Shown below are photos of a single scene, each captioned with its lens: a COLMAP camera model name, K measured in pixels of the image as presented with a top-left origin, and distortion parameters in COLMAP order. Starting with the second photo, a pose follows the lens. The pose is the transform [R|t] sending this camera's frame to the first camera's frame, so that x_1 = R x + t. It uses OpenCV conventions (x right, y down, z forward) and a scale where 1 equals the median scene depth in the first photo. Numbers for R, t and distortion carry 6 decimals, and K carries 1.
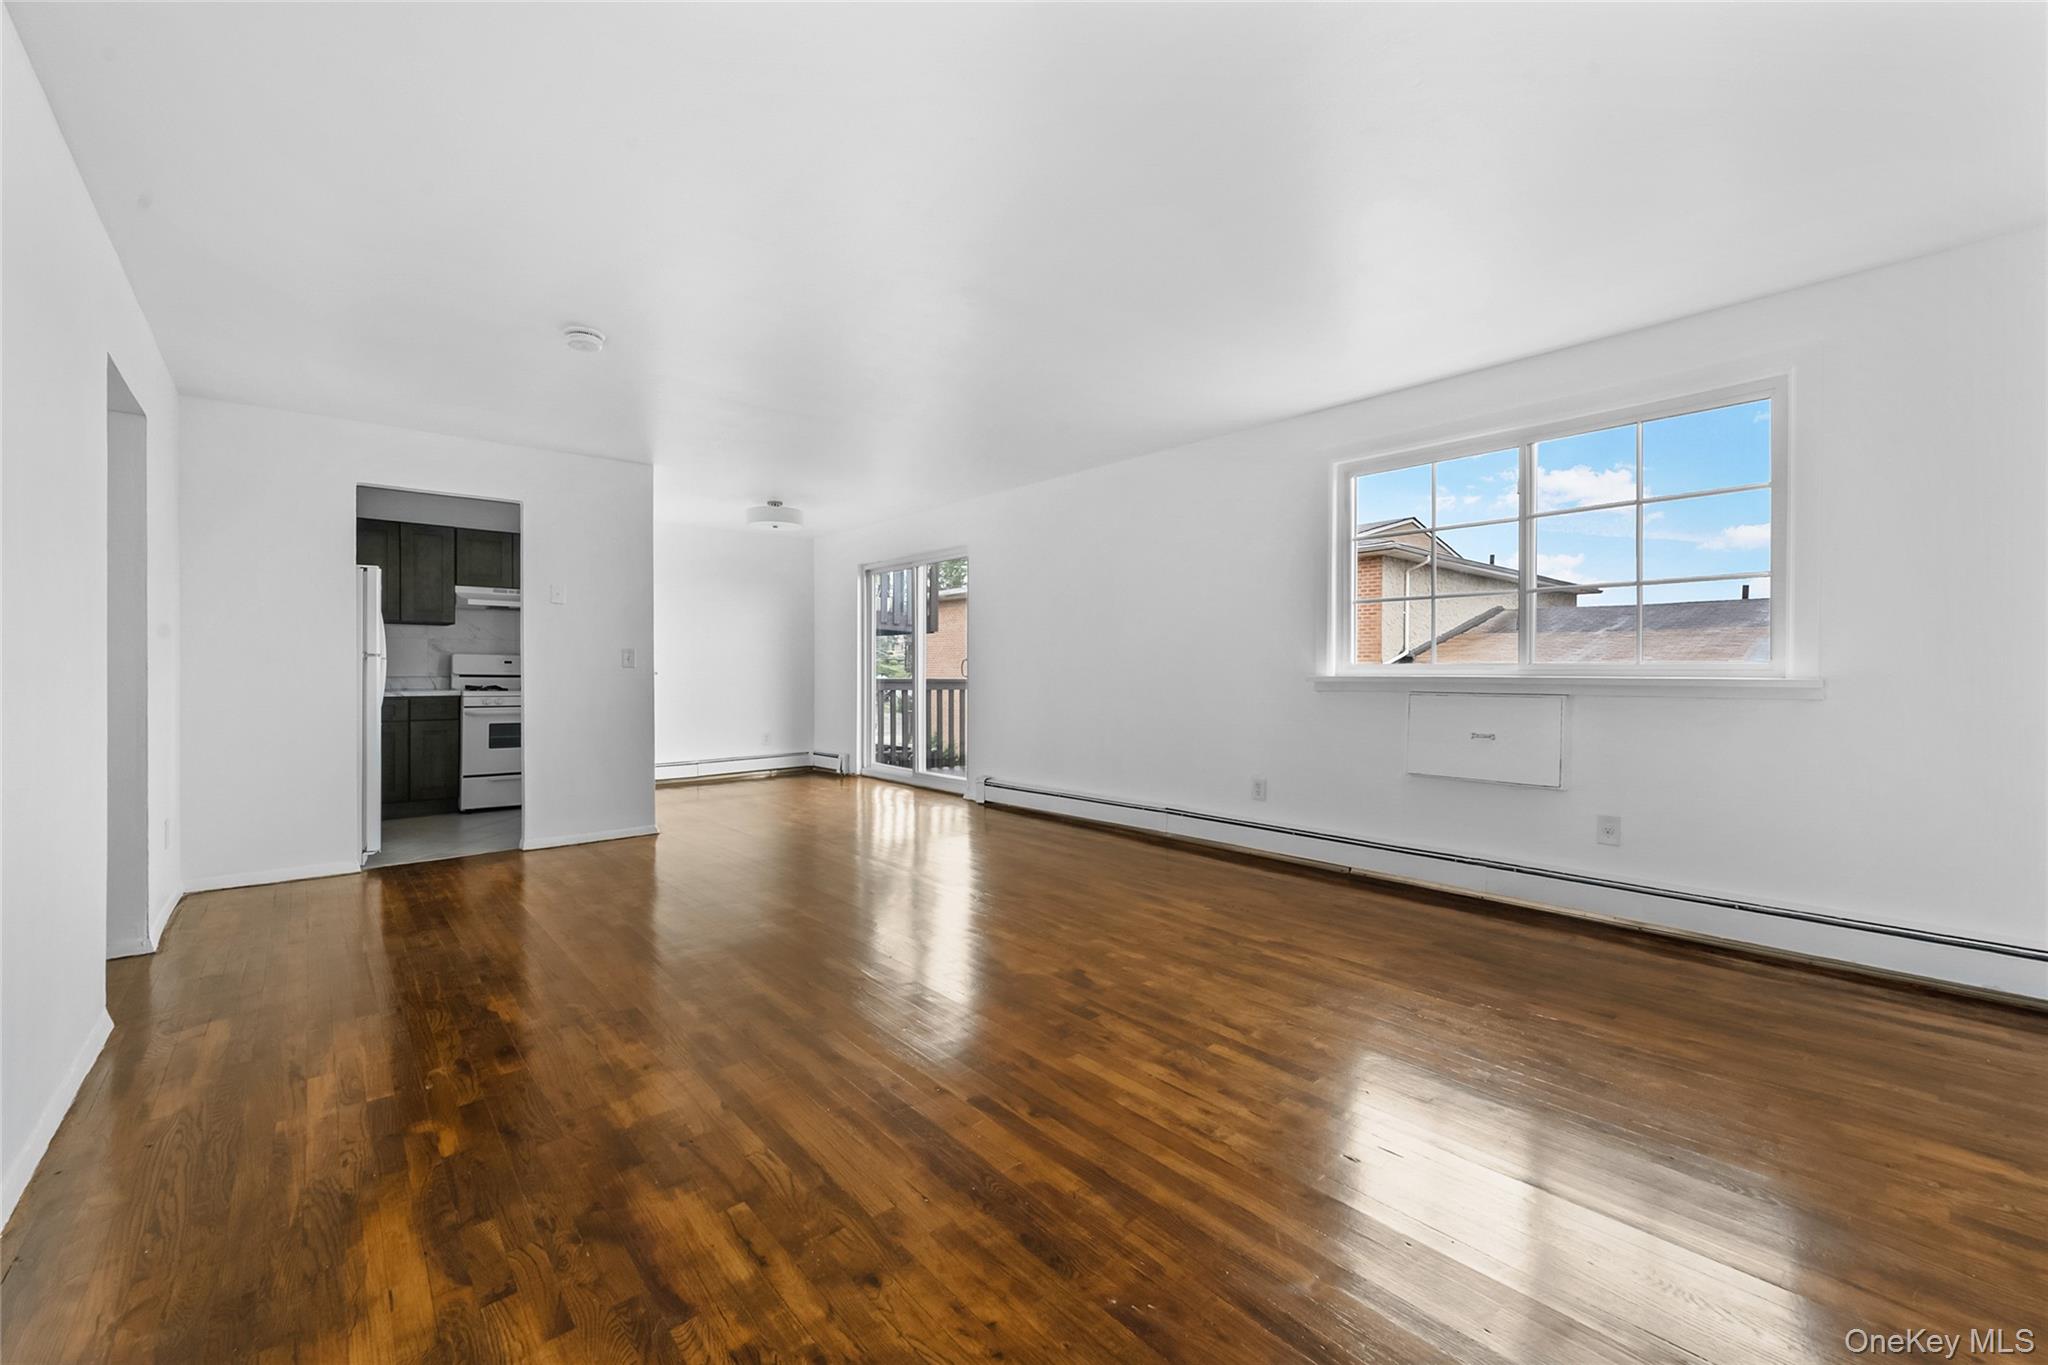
lens RADIAL K [[820.3, 0, 1022.2], [0, 820.3, 677.2], [0, 0, 1]] dist [0.004548, 0.001533]
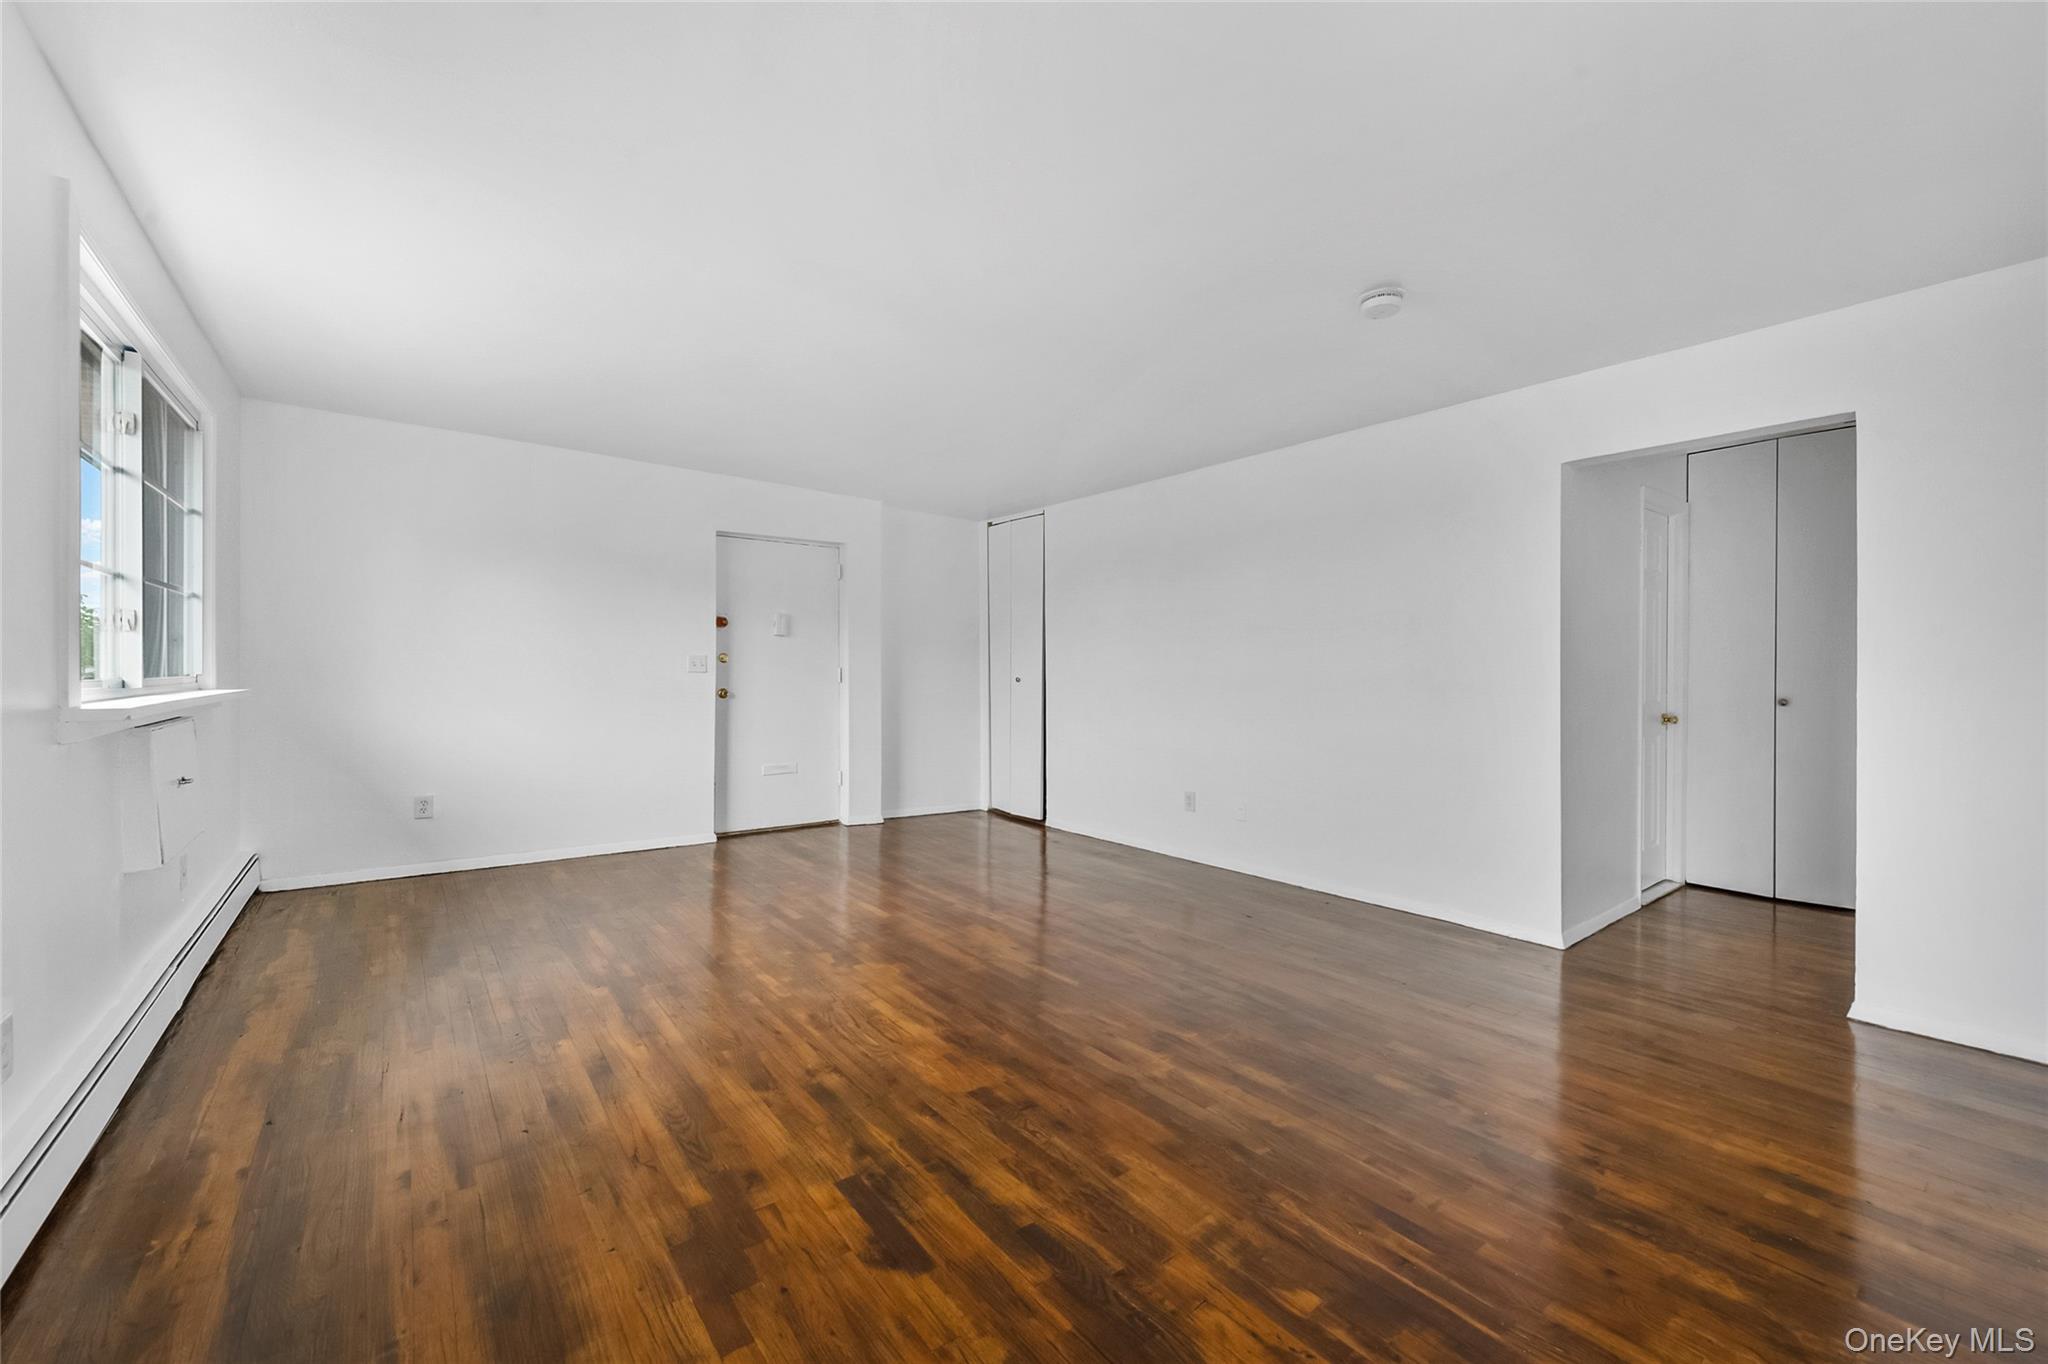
lens RADIAL K [[820.3, 0, 1032.0], [0, 820.3, 671.3], [0, 0, 1]] dist [0.004548, 0.001533]
pose [[-0.998436, -0.009610, 0.055082, -0.117888], [-0.009273, 0.999937, 0.006367, -0.019707], [-0.055140, 0.005846, -0.998462, 0.997761]]
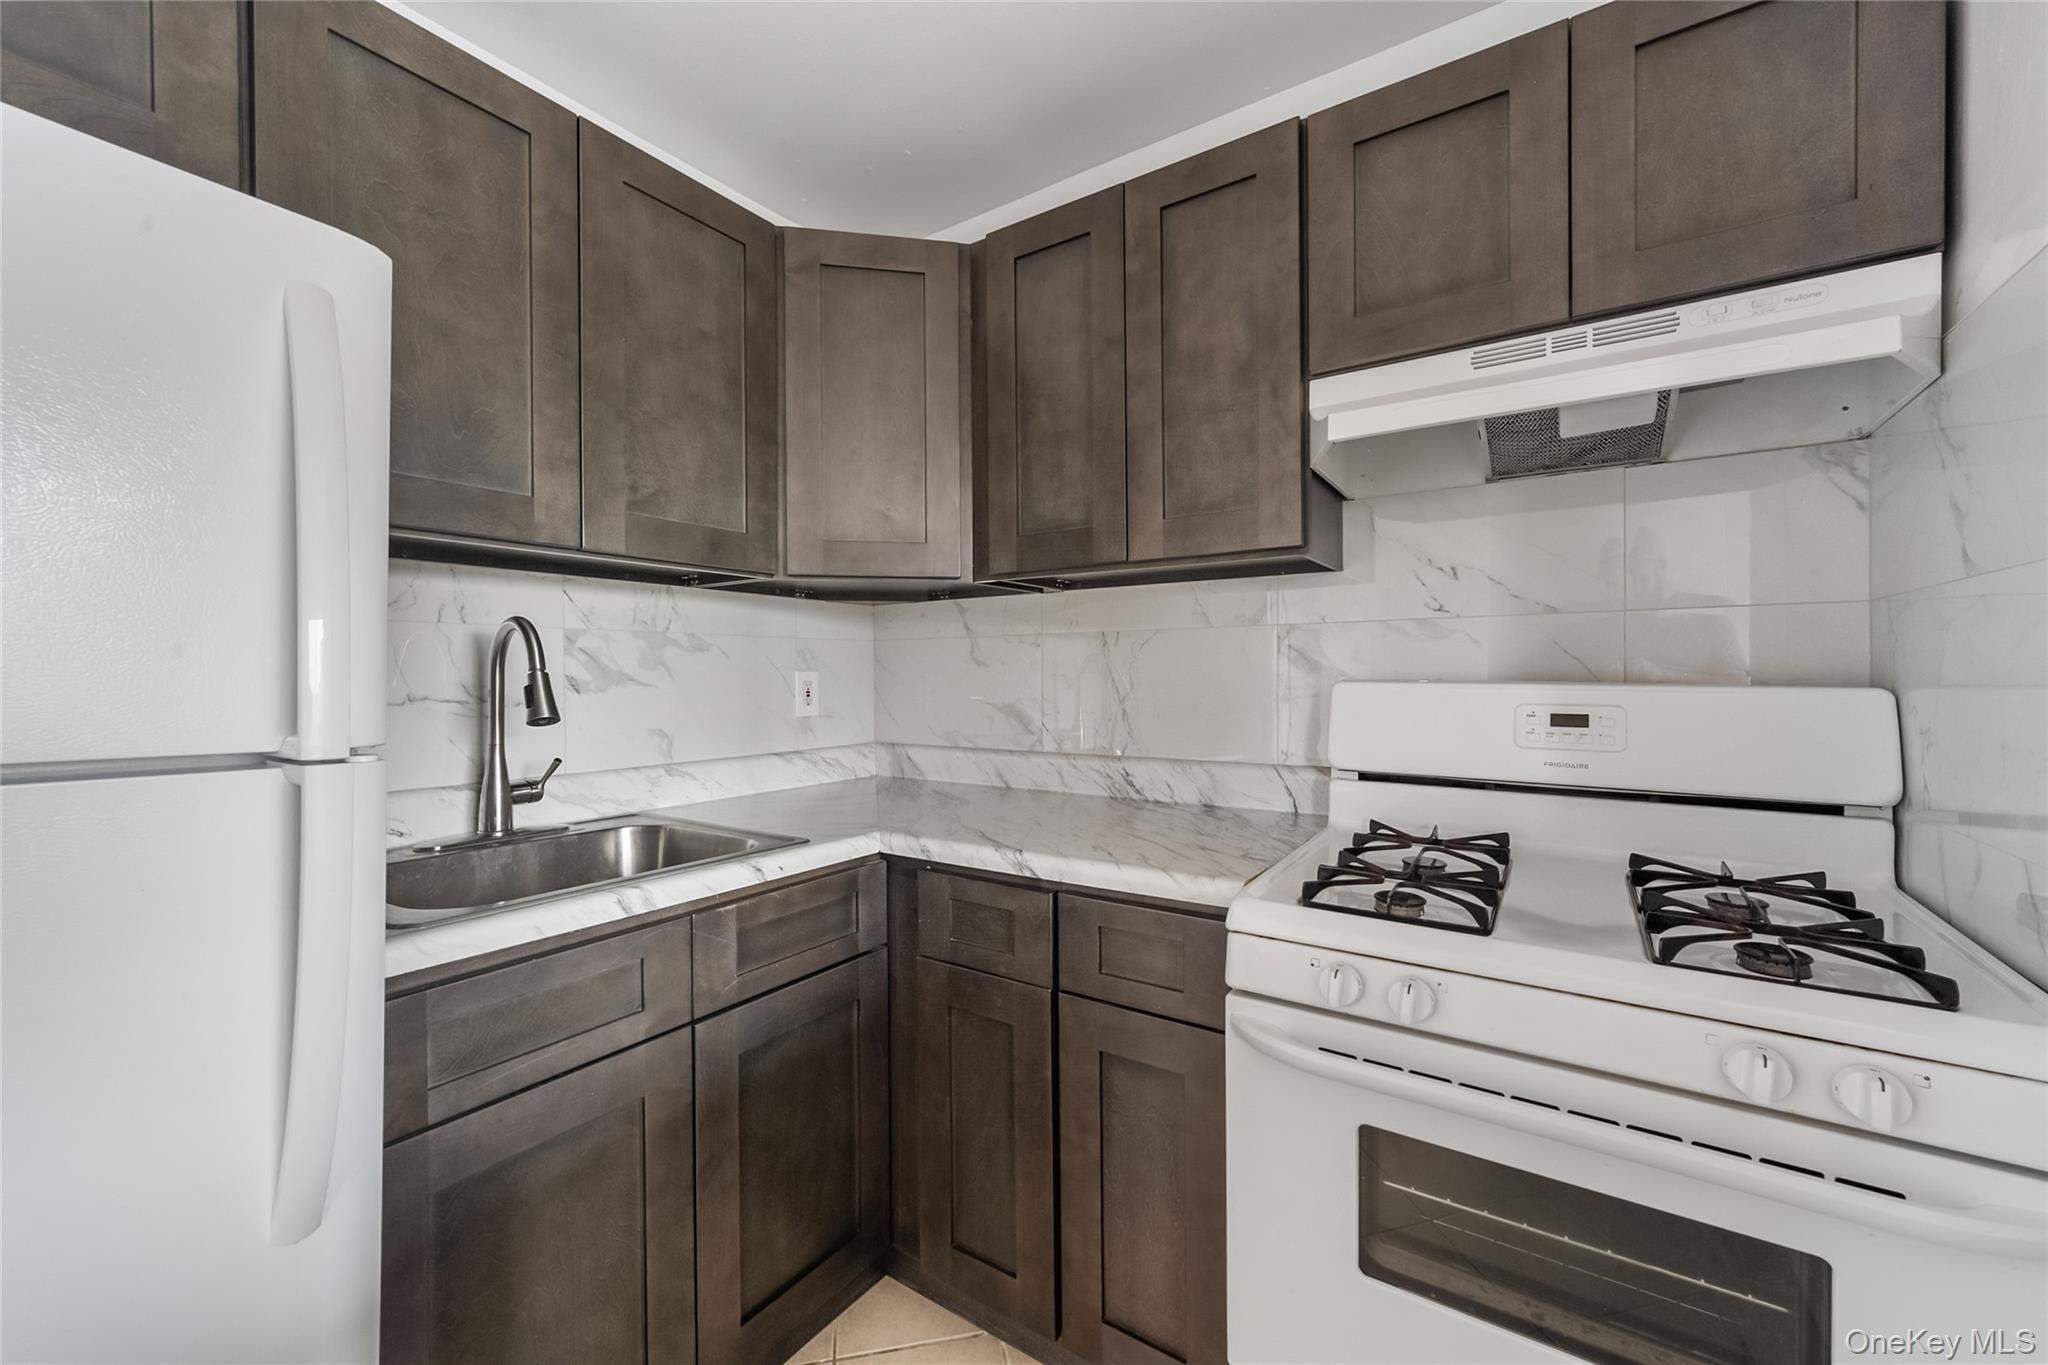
lens RADIAL K [[820.3, 0, 1019.7], [0, 820.3, 677.3], [0, 0, 1]] dist [0.004548, 0.001533]
pose [[0.261710, -0.000981, -0.965146, -0.514964], [0.001894, 0.999998, -0.000503, -0.032363], [0.965145, -0.001696, 0.261711, 0.900358]]
